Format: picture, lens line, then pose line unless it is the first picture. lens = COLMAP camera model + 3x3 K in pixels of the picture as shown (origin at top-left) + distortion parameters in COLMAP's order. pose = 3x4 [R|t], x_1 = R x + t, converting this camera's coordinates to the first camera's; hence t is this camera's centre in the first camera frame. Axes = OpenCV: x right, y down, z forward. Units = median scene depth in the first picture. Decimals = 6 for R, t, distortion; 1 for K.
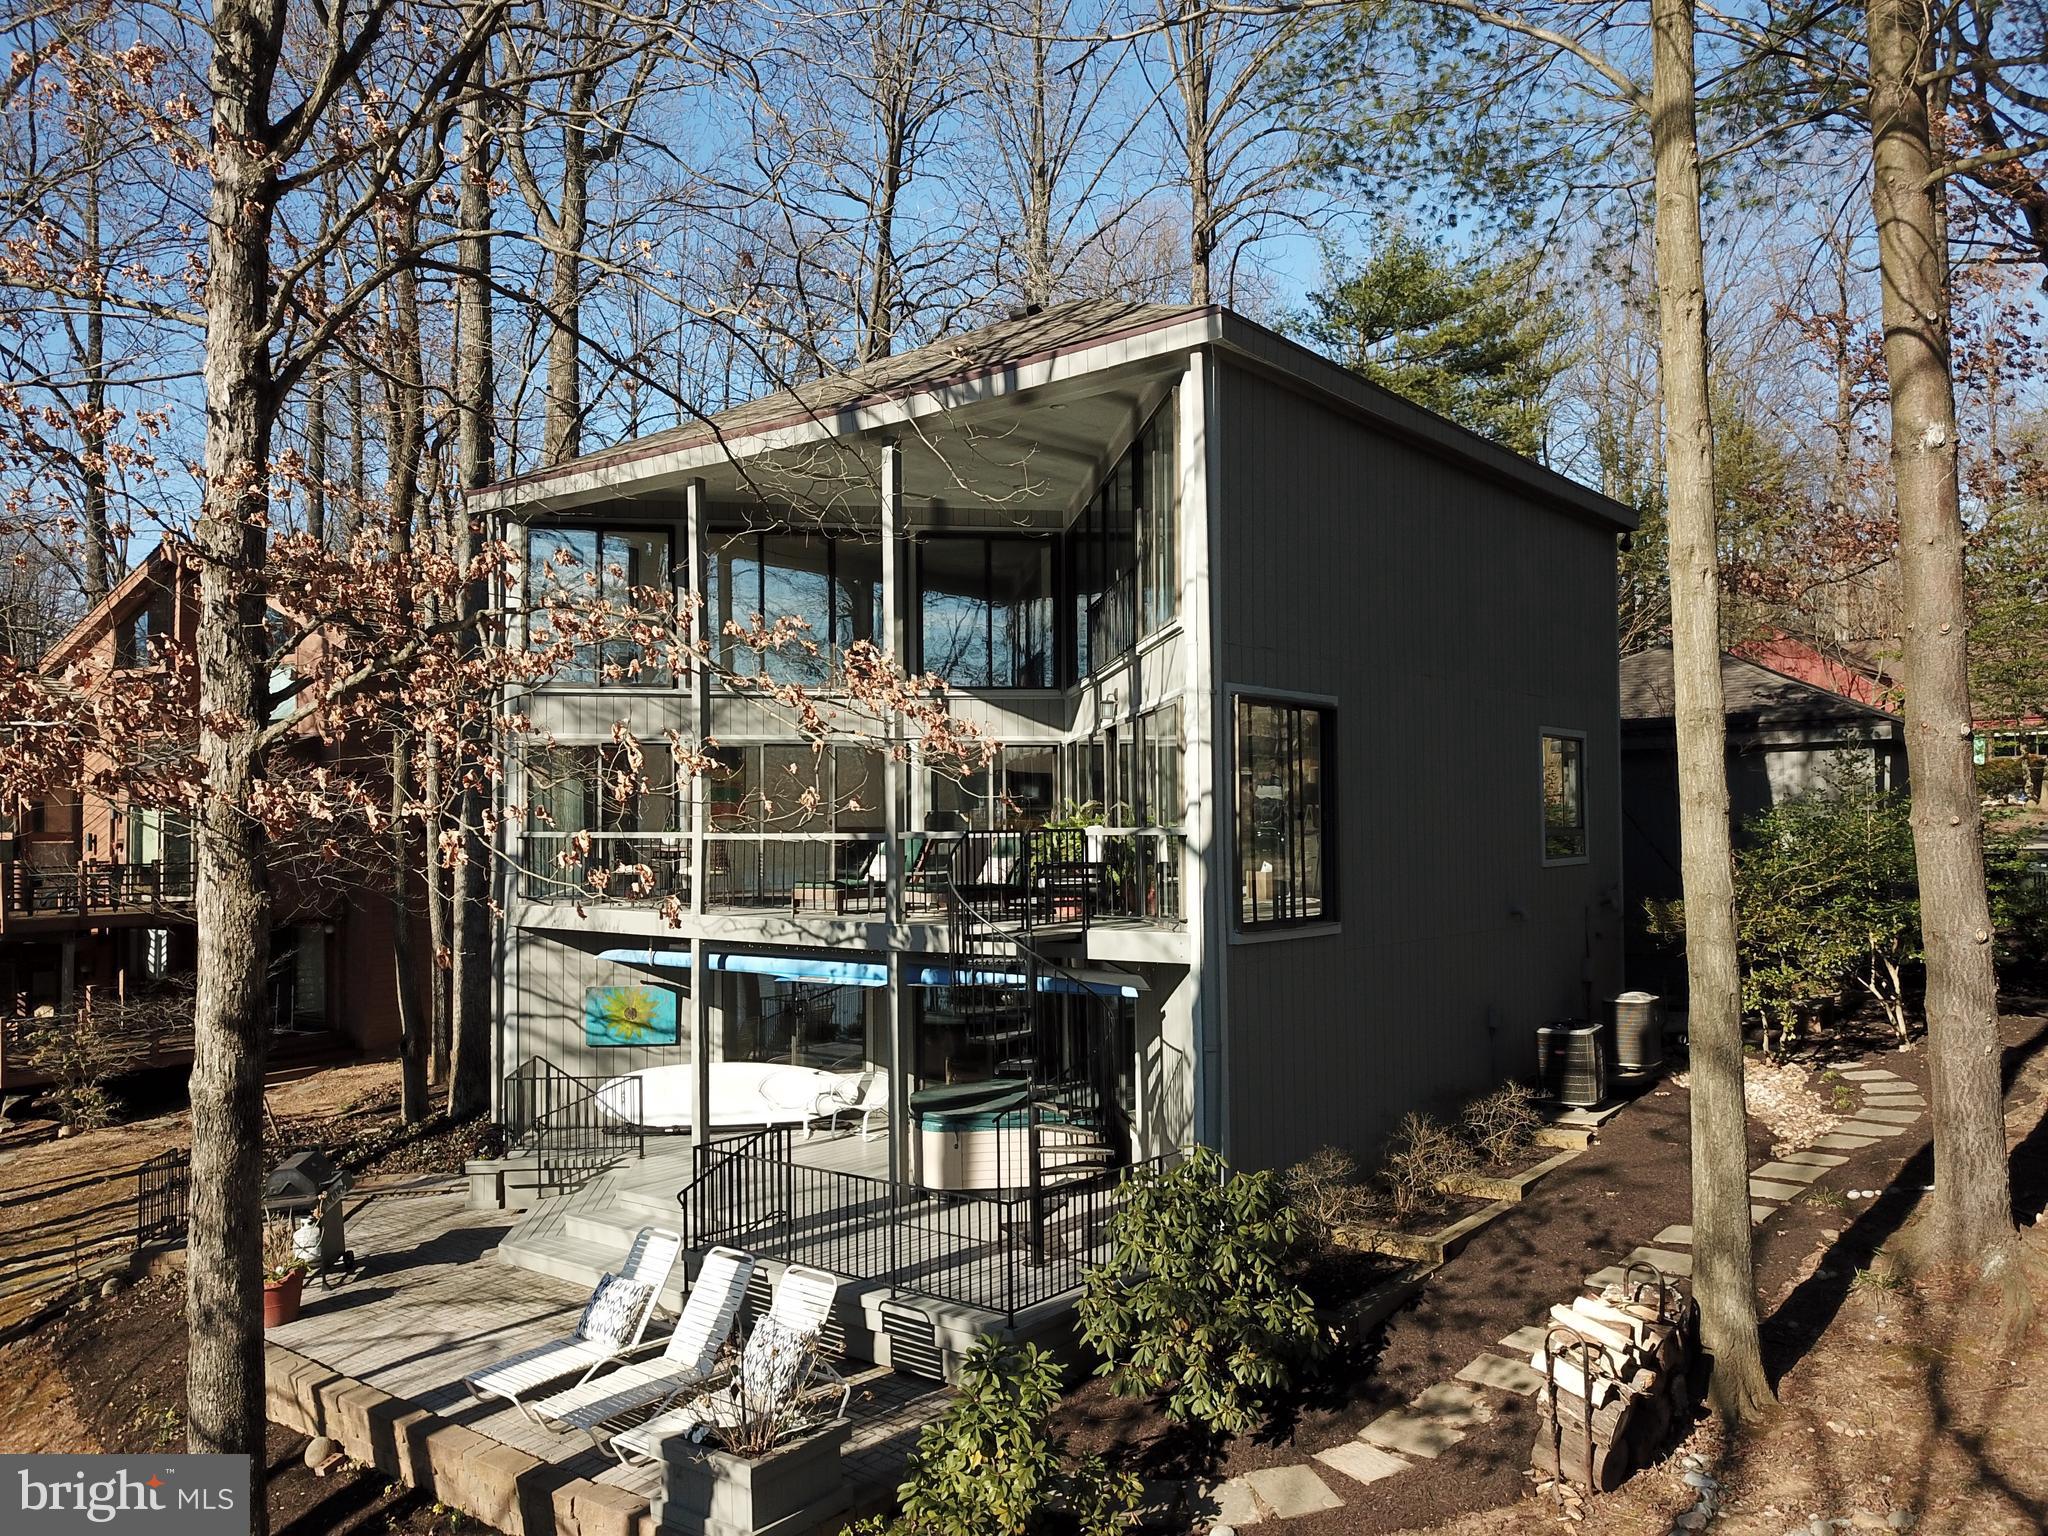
lens RADIAL K [[1563.3, 0, 992.4], [0, 1563.3, 762.8], [0, 0, 1]] dist [0.004810, 0.003734]
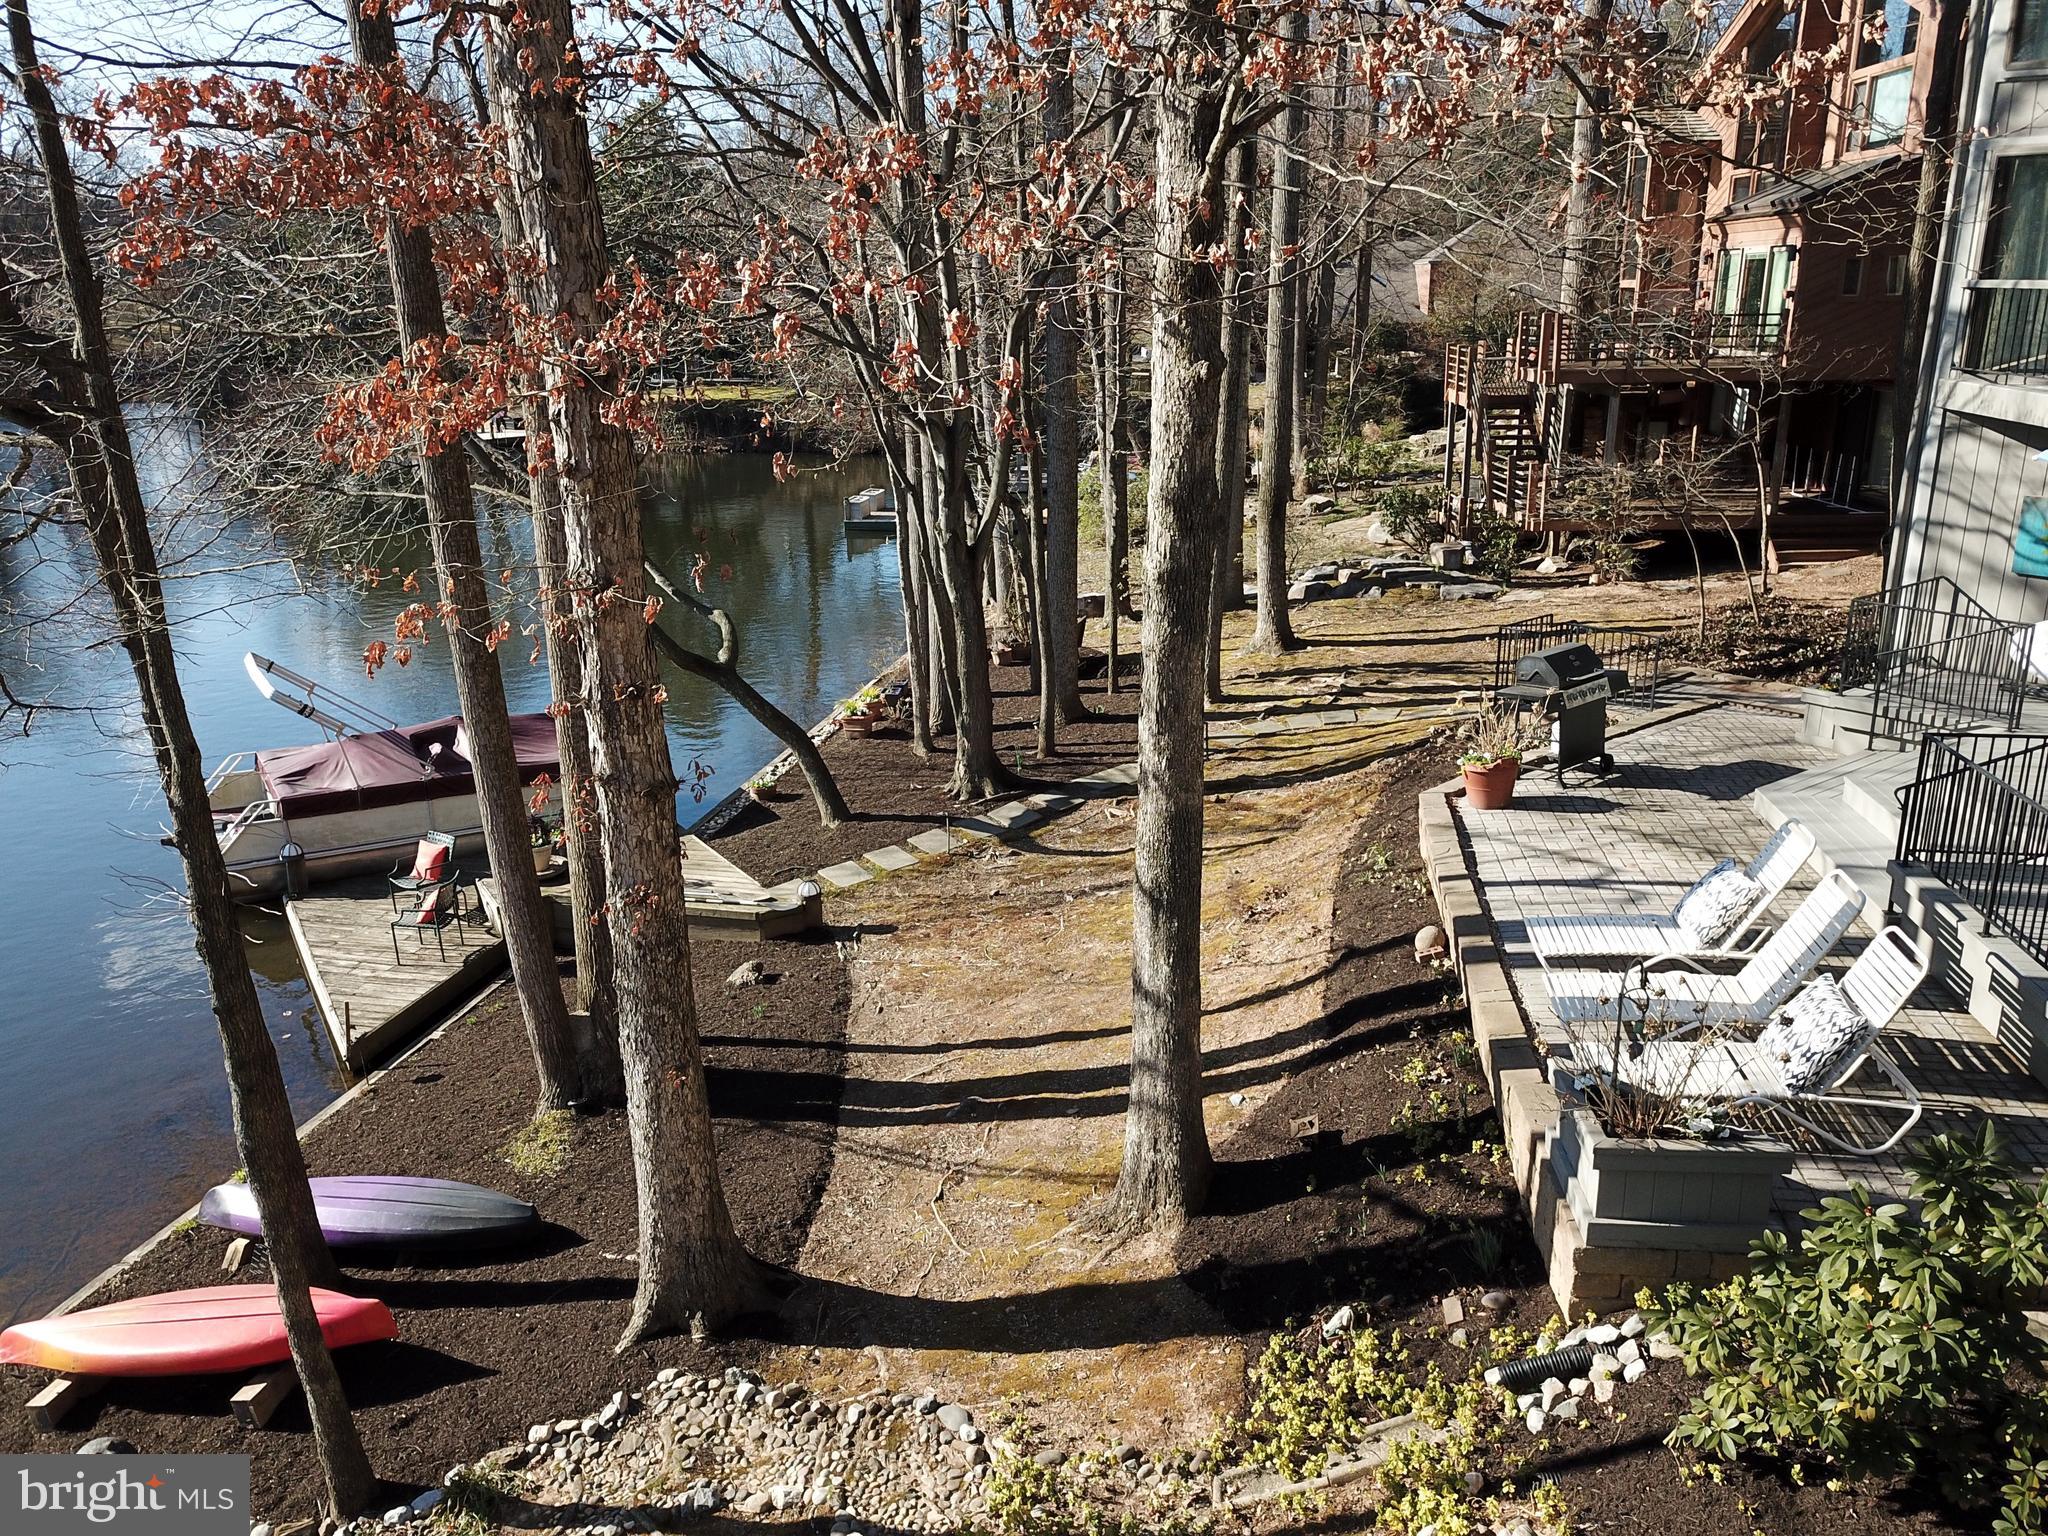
lens RADIAL K [[1563.3, 0, 992.4], [0, 1563.3, 762.8], [0, 0, 1]] dist [0.004810, 0.003734]
pose [[0.517164, 0.245540, -0.819909, 0.132094], [0.047704, 0.948207, 0.314051, 0.005089], [0.854556, -0.201529, 0.478666, 0.191804]]
